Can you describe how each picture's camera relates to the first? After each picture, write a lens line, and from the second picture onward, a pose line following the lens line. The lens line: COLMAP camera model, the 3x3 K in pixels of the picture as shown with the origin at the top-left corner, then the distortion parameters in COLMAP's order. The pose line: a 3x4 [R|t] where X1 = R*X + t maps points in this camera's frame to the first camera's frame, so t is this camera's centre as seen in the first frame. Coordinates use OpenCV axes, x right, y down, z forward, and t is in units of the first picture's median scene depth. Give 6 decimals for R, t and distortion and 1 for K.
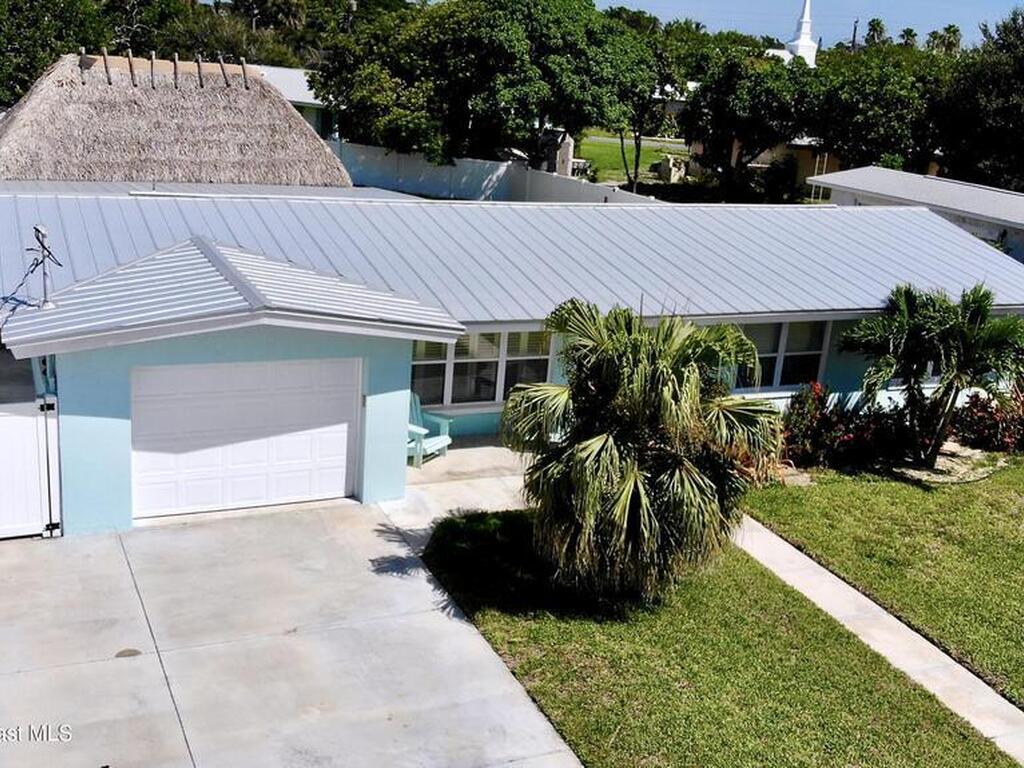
lens RADIAL K [[1142.0, 0, 509.6], [0, 1142.0, 388.0], [0, 0, 1]] dist [0.041027, 0.000000]
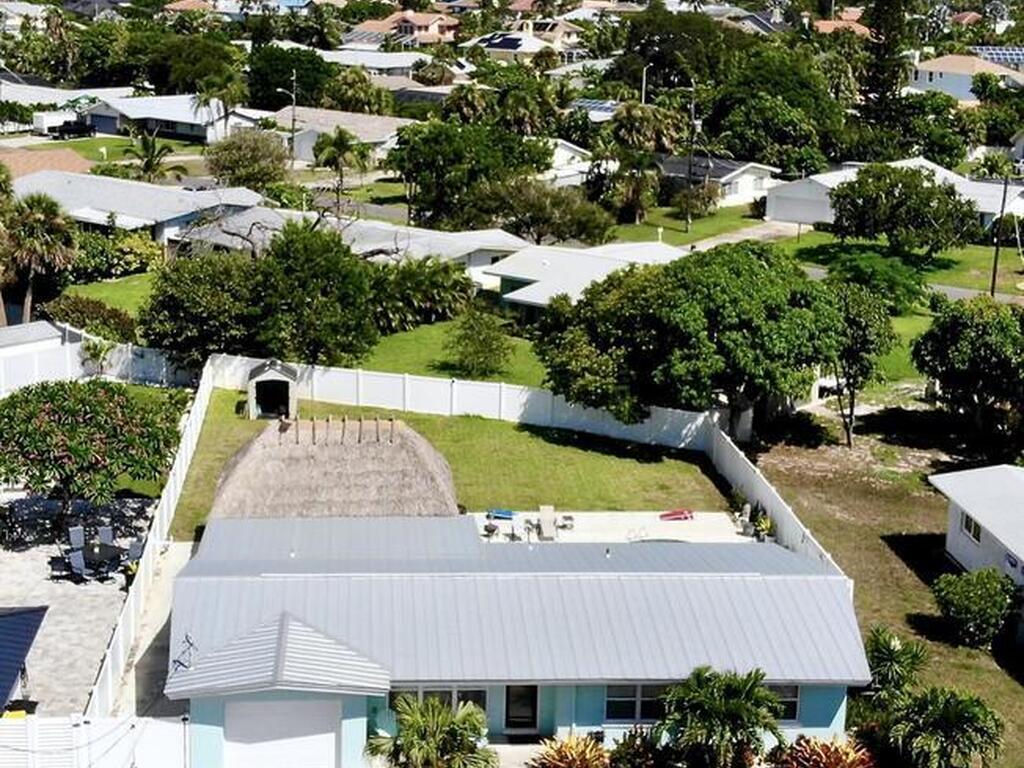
lens RADIAL K [[1684.8, 0, 483.4], [0, 1684.8, 367.1], [0, 0, 1]] dist [0.230899, 0.000000]
pose [[0.938336, 0.029597, -0.344456, 0.375428], [-0.053907, 0.996668, -0.061212, -0.148414], [0.341497, 0.076006, 0.936805, -0.577646]]
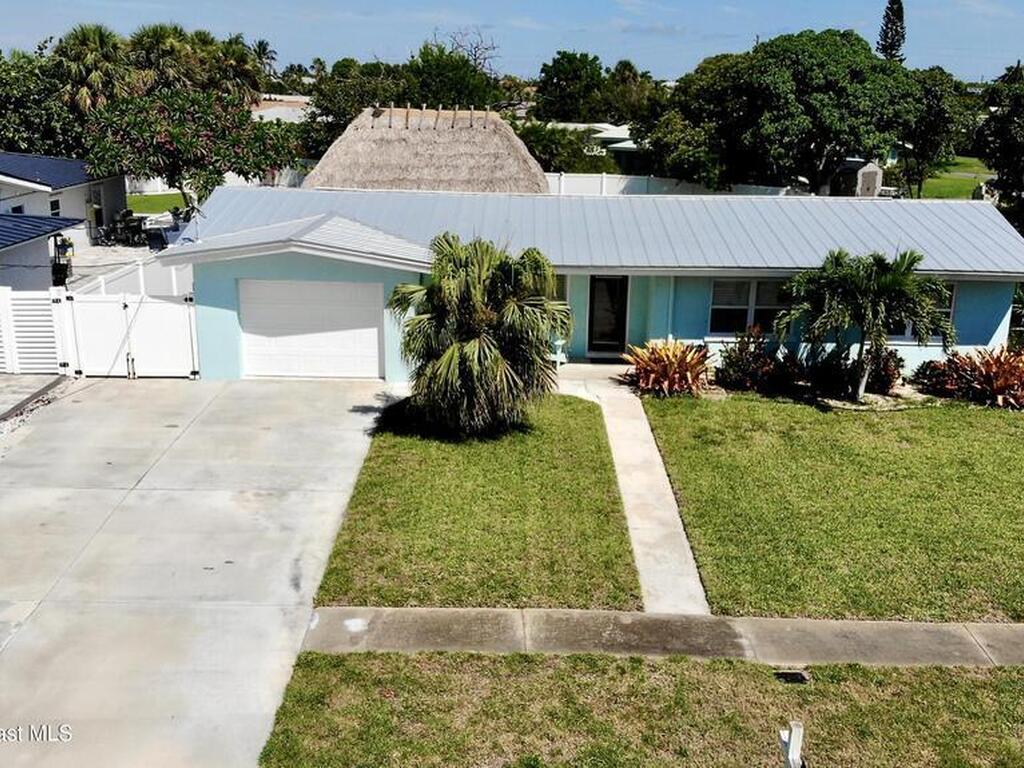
lens RADIAL K [[1031.5, 0, 523.8], [0, 1031.5, 386.2], [0, 0, 1]] dist [0.042884, 0.000000]
pose [[0.909260, 0.056588, -0.412365, 0.221295], [-0.069655, 0.997431, -0.016713, 0.043158], [0.410360, 0.043920, 0.910866, -0.063889]]
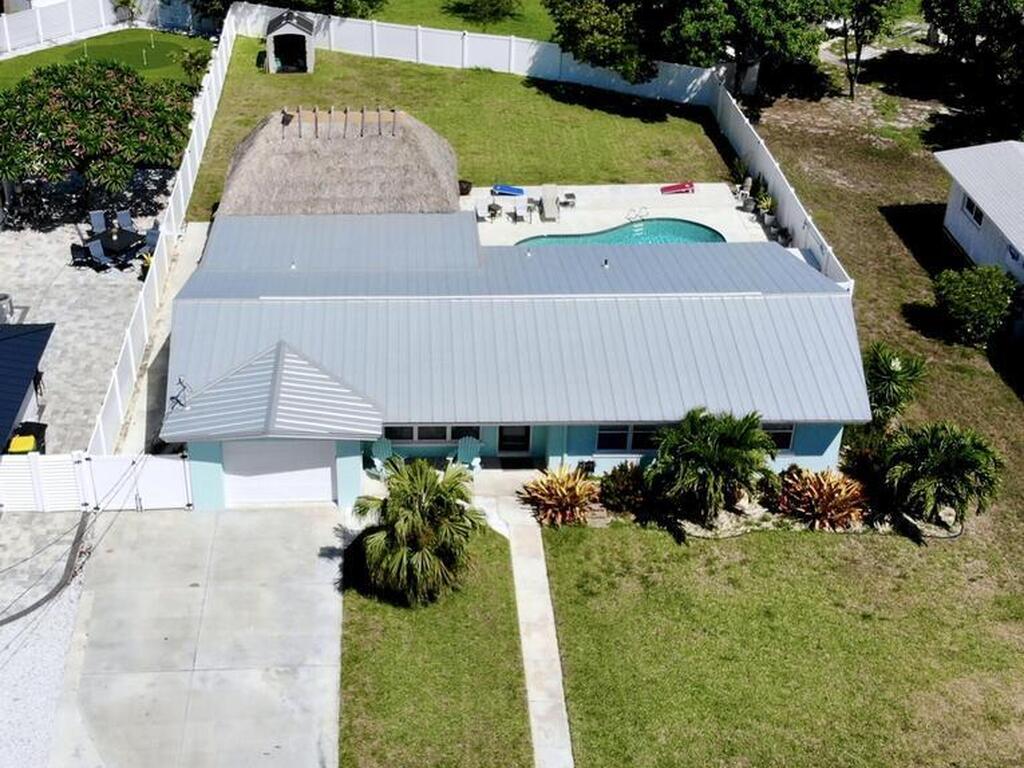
lens RADIAL K [[1374.7, 0, 423.8], [0, 1374.7, 375.2], [0, 0, 1]] dist [0.116475, 0.000000]
pose [[0.916194, 0.141721, -0.374839, 0.306825], [-0.048109, 0.967510, 0.248213, -0.253973], [0.397838, -0.209378, 0.893245, -0.352917]]
